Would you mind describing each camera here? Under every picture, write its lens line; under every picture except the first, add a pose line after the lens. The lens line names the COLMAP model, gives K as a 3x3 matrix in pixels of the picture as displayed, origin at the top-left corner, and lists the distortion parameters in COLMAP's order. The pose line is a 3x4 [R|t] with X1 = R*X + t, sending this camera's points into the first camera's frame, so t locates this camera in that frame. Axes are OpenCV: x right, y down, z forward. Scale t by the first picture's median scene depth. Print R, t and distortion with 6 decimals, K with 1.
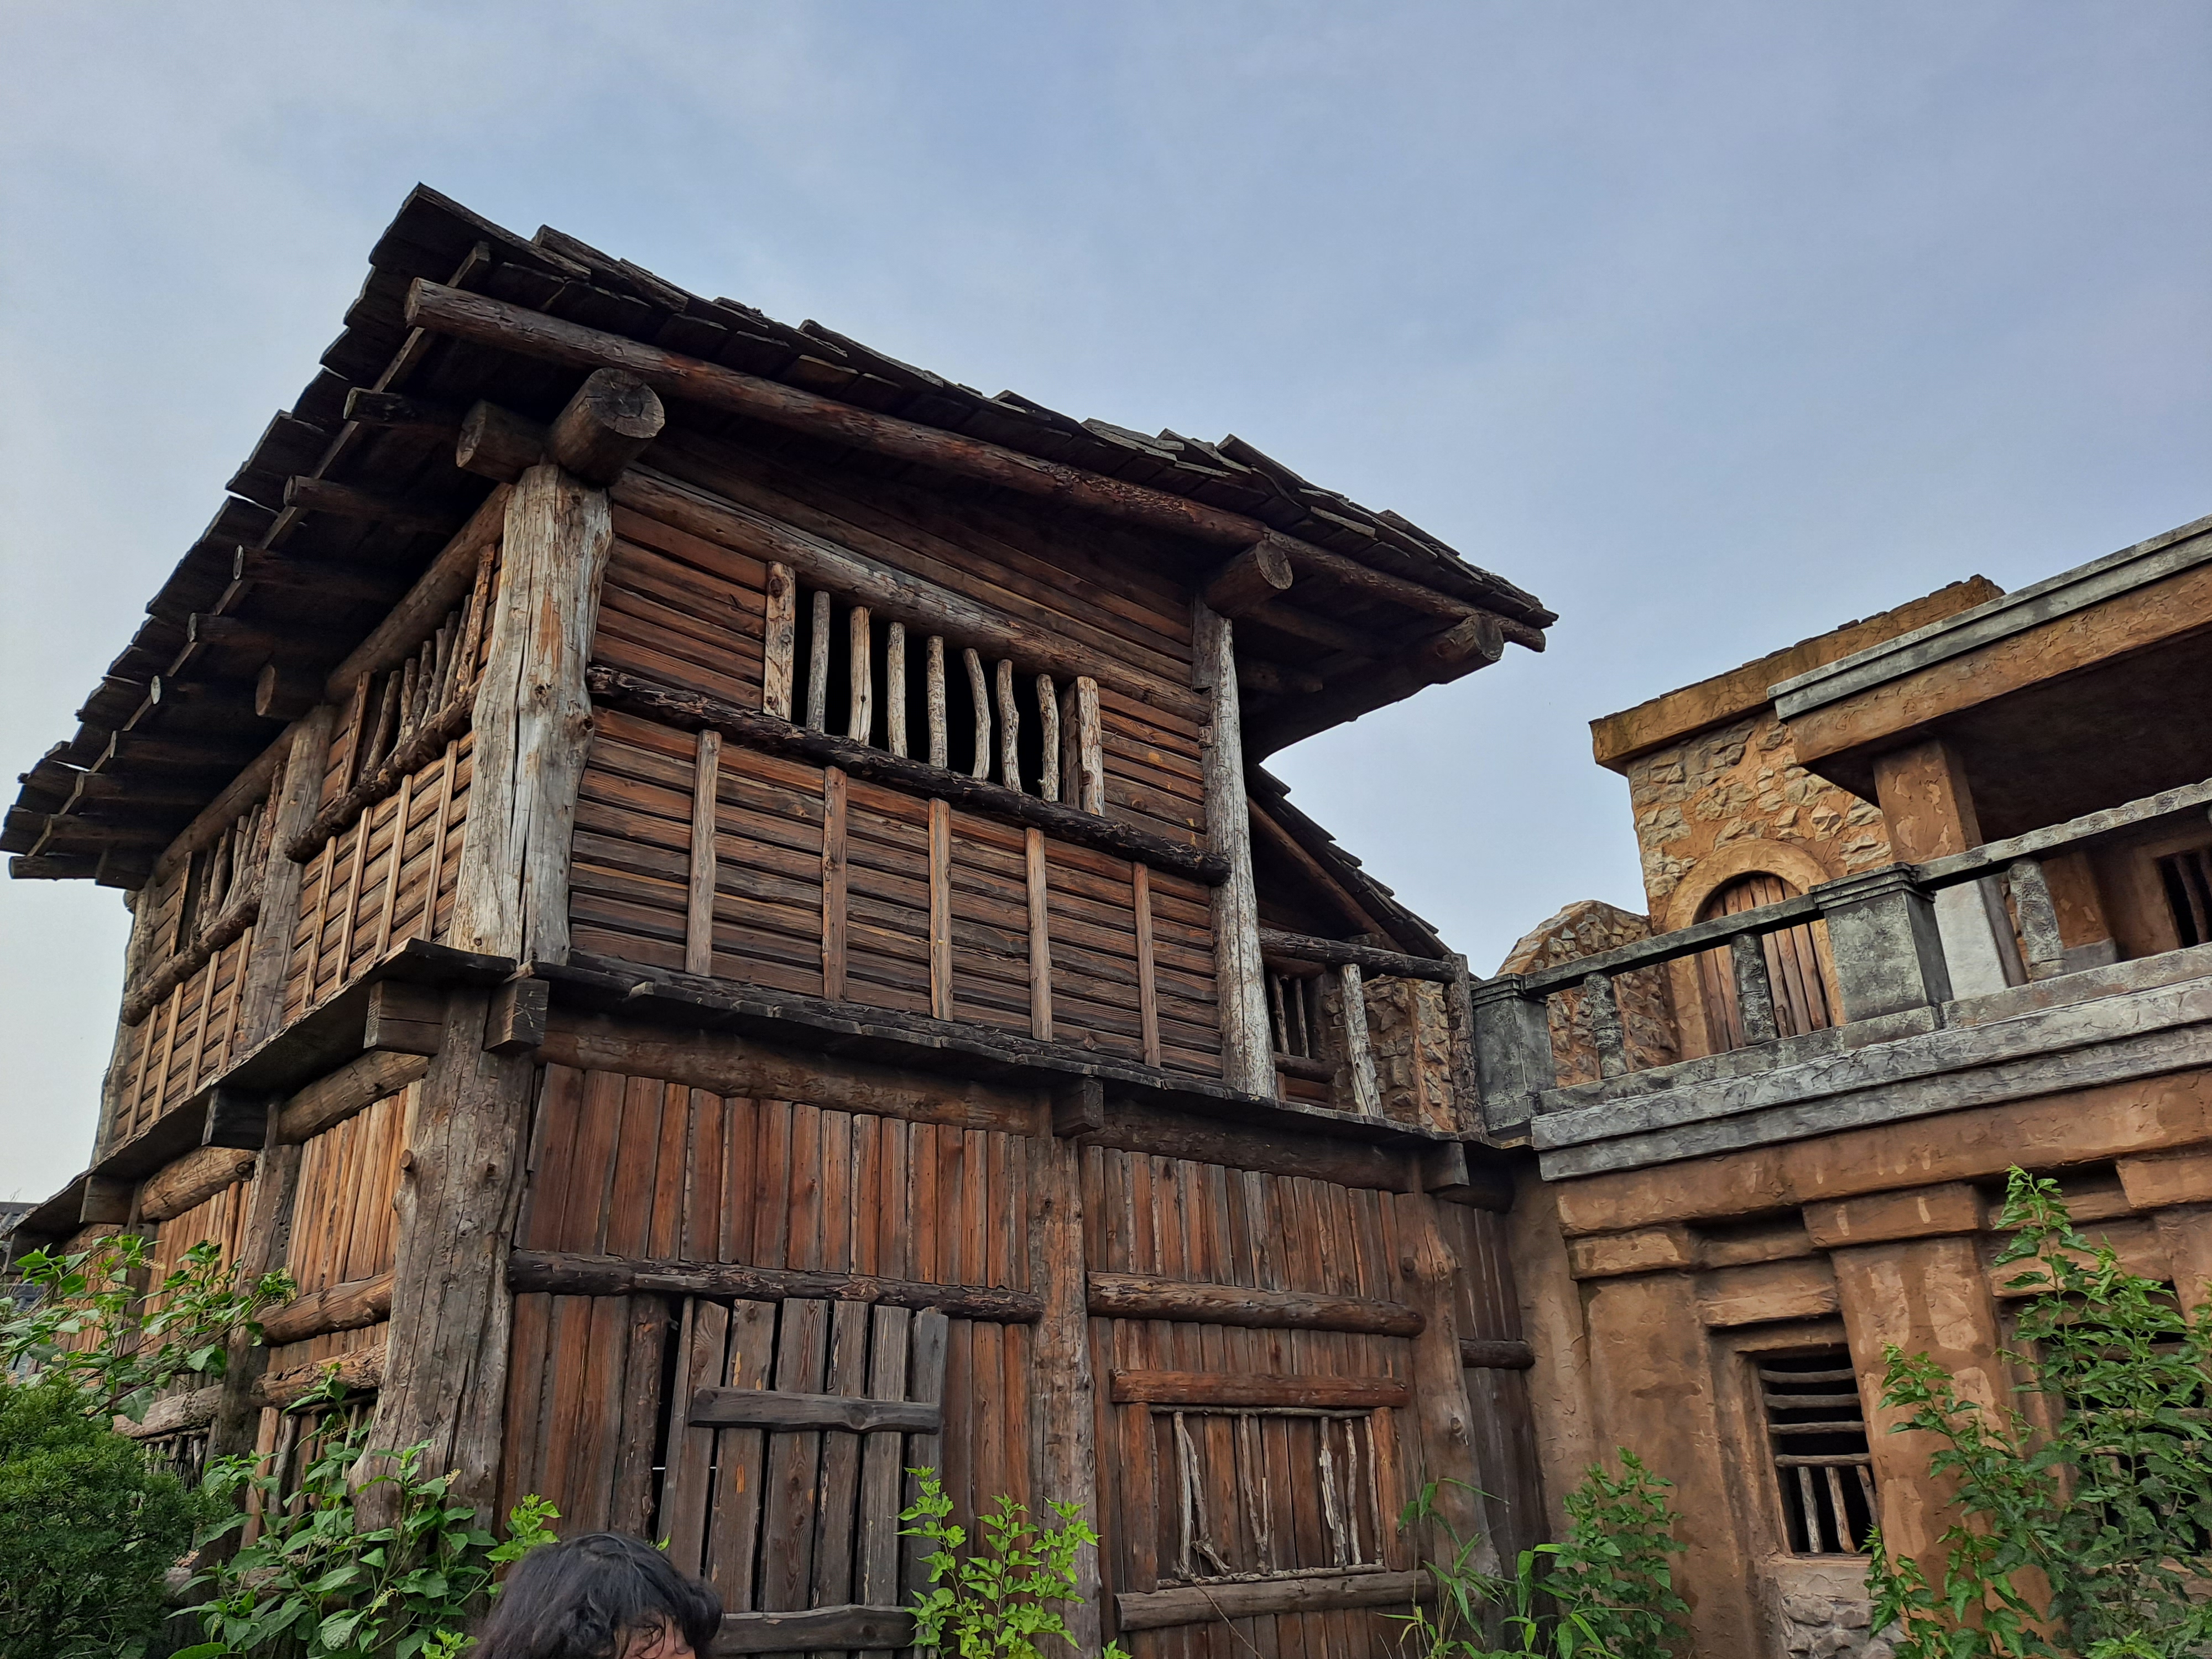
lens RADIAL K [[1582.9, 0, 1106.0], [0, 1582.9, 829.5], [0, 0, 1]] dist [-0.004802, -0.003750]
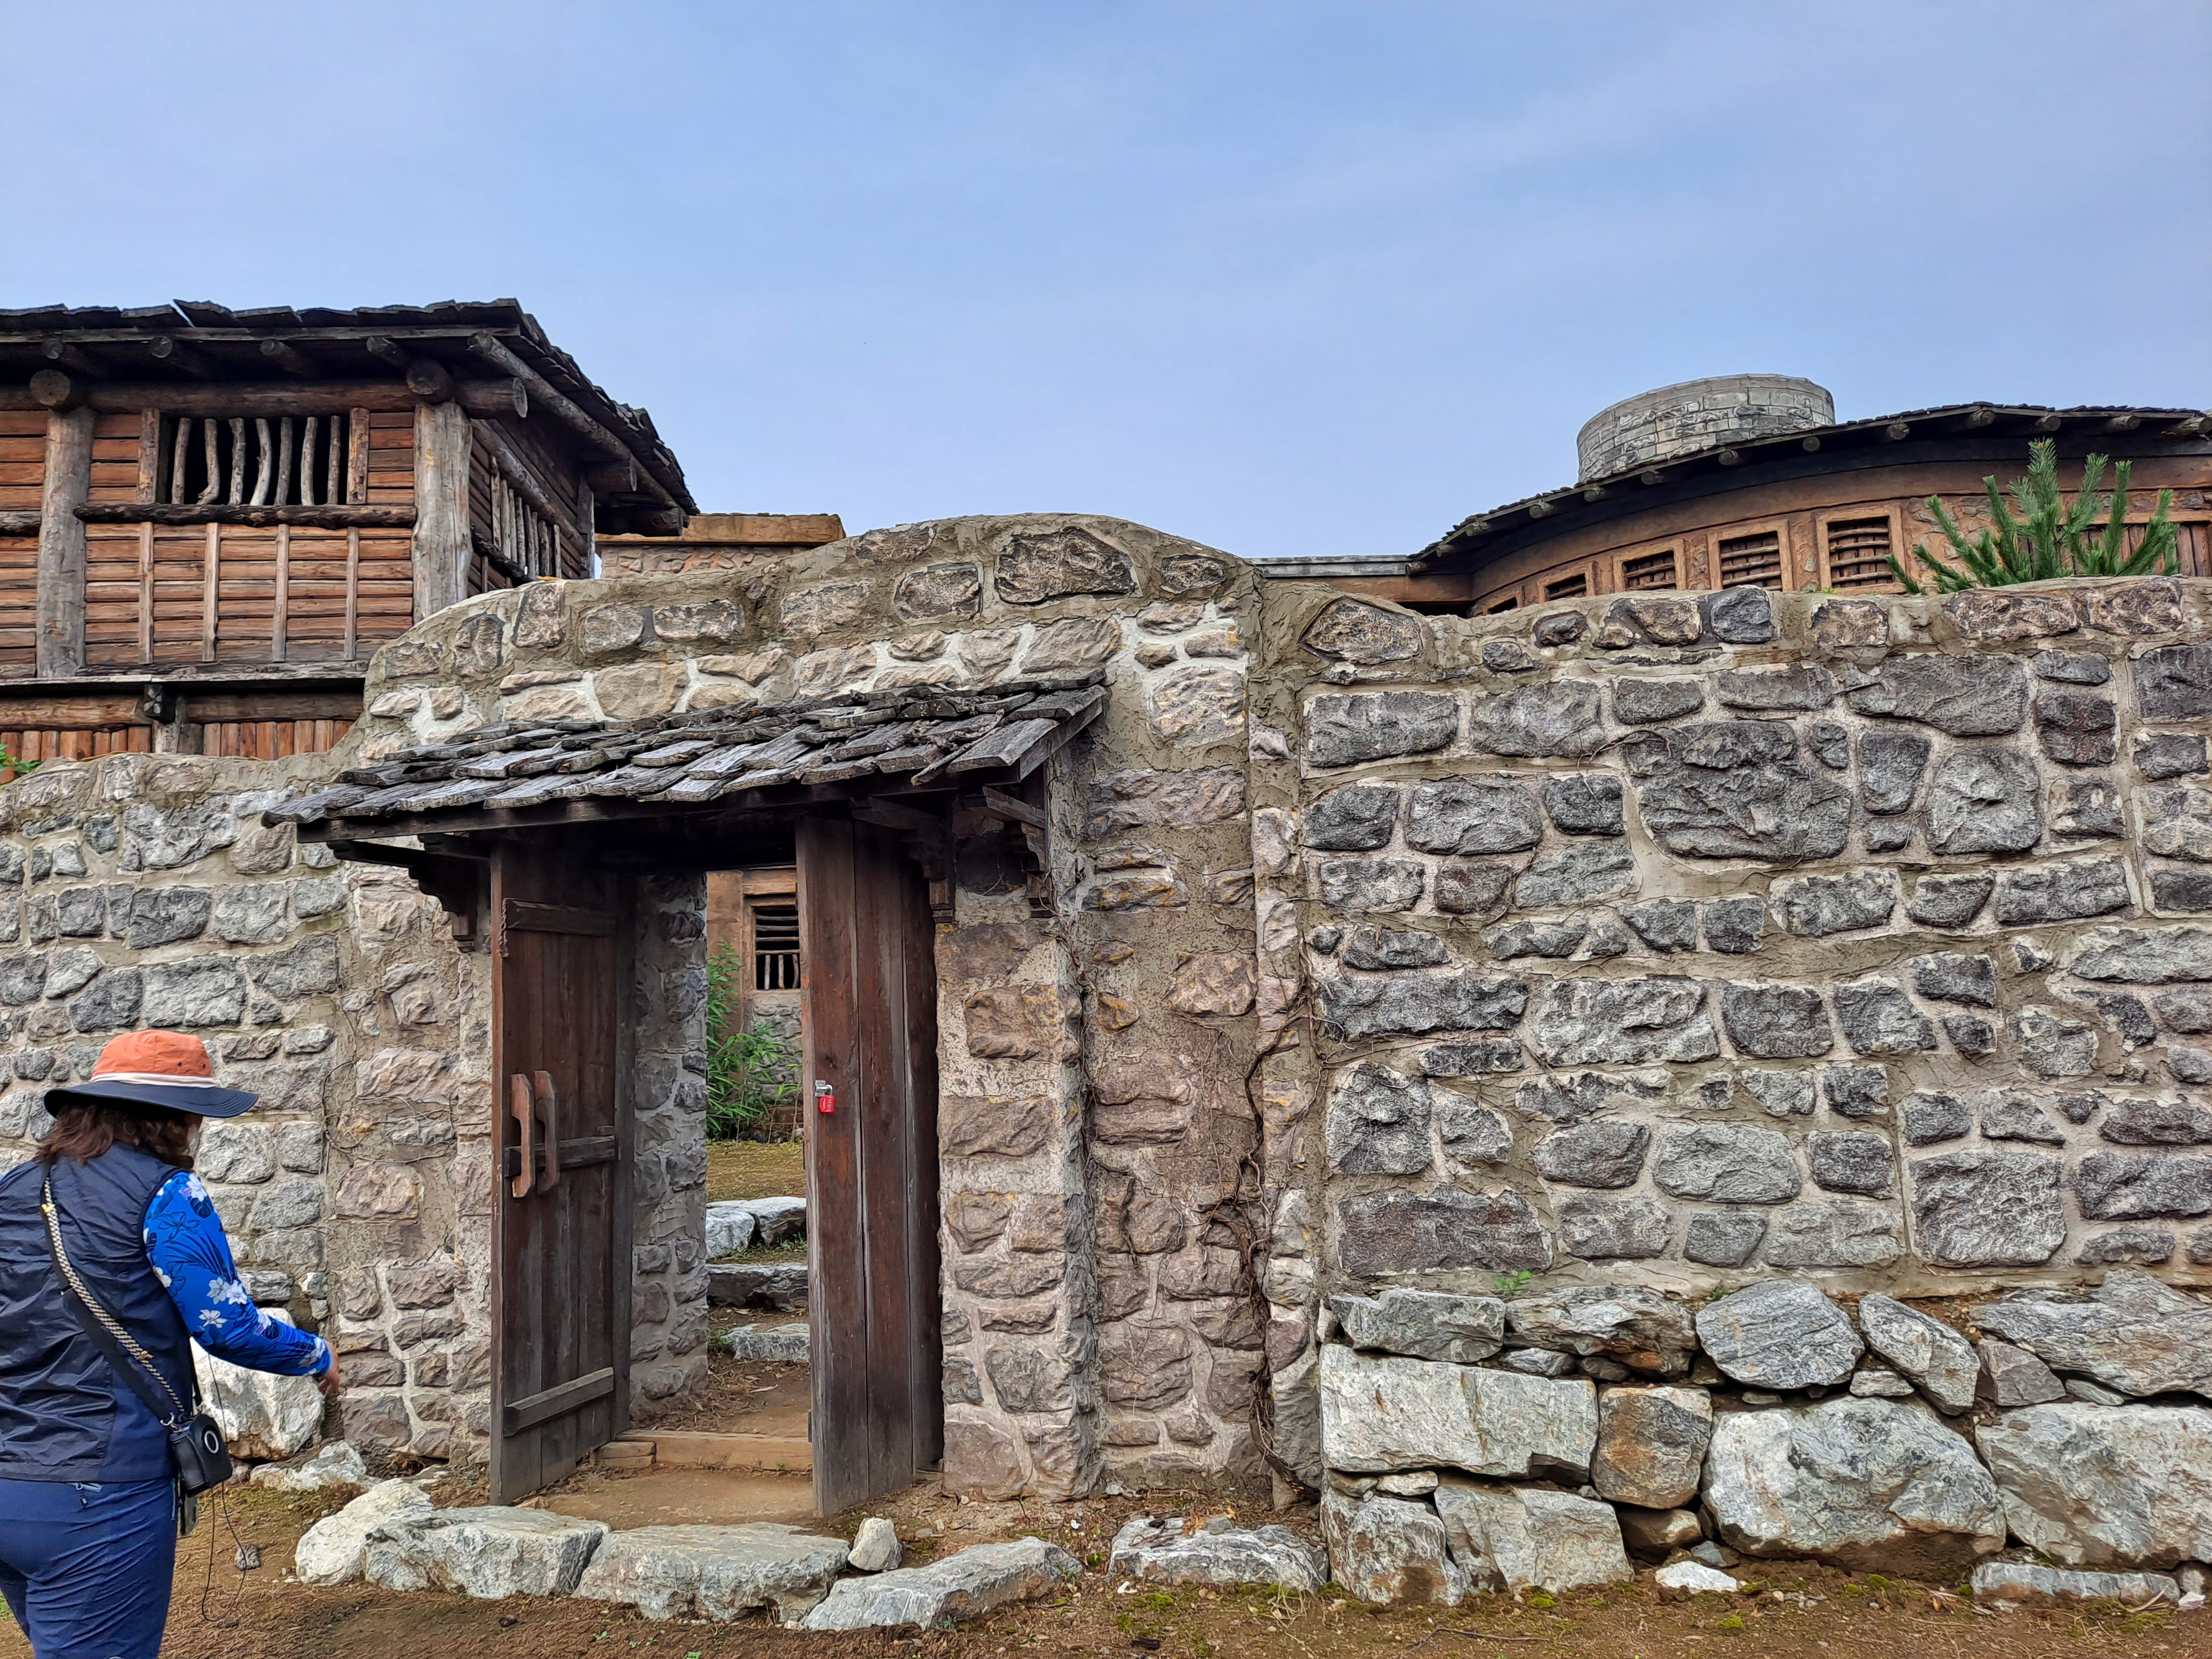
lens RADIAL K [[1582.9, 0, 1106.0], [0, 1582.9, 829.5], [0, 0, 1]] dist [-0.004802, -0.003750]
pose [[0.611410, 0.118463, 0.782397, -1.095493], [-0.297055, 0.950780, 0.088178, -0.121779], [-0.733441, -0.286328, 0.616506, -0.740216]]
